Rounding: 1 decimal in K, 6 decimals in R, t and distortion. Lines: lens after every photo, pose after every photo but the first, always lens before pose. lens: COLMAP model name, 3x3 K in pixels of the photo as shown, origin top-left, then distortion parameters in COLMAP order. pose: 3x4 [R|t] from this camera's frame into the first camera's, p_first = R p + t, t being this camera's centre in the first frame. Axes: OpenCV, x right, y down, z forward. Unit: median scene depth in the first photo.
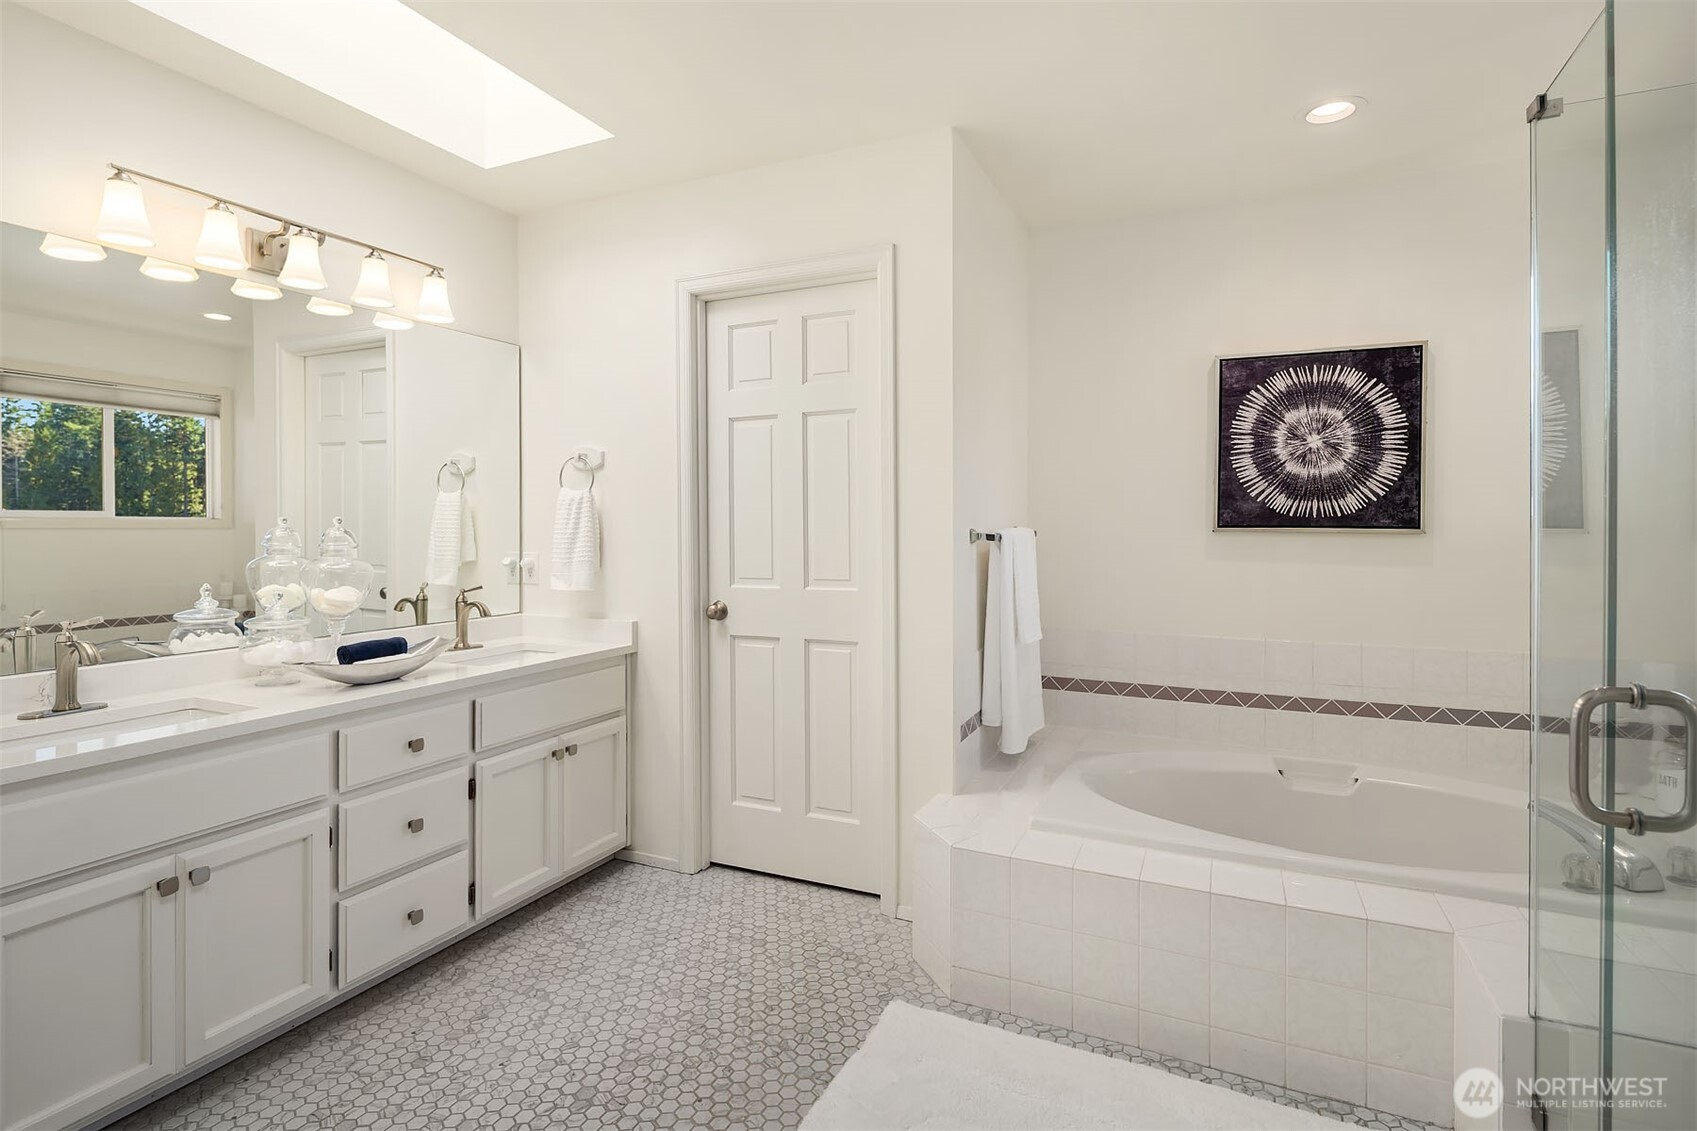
lens RADIAL K [[835.2, 0, 844.2], [0, 835.2, 545.5], [0, 0, 1]] dist [-0.000379, -0.000137]
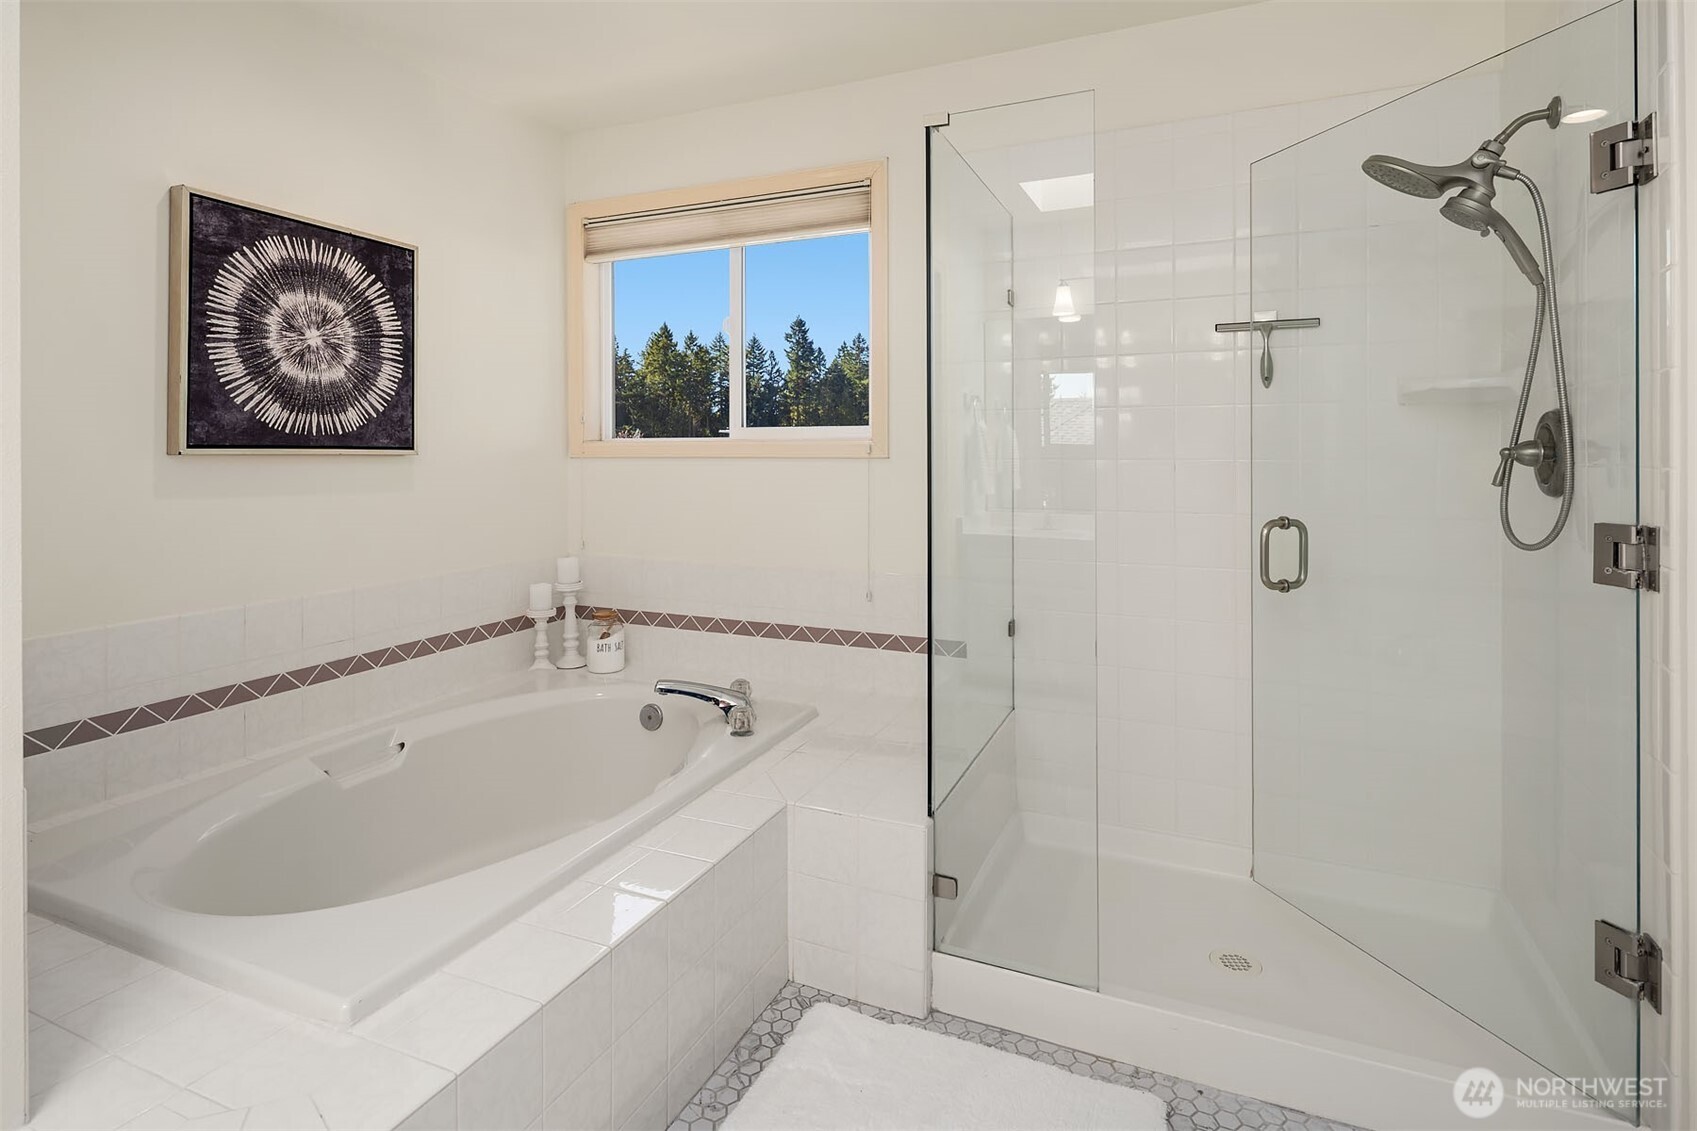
lens RADIAL K [[847.7, 0, 849.6], [0, 847.7, 443.3], [0, 0, 1]] dist [0.000316, -0.000048]
pose [[-0.034603, 0.003173, 0.999396, -0.245291], [0.014028, 0.999898, -0.002689, -0.017015], [-0.999303, 0.013926, -0.034644, 0.529003]]
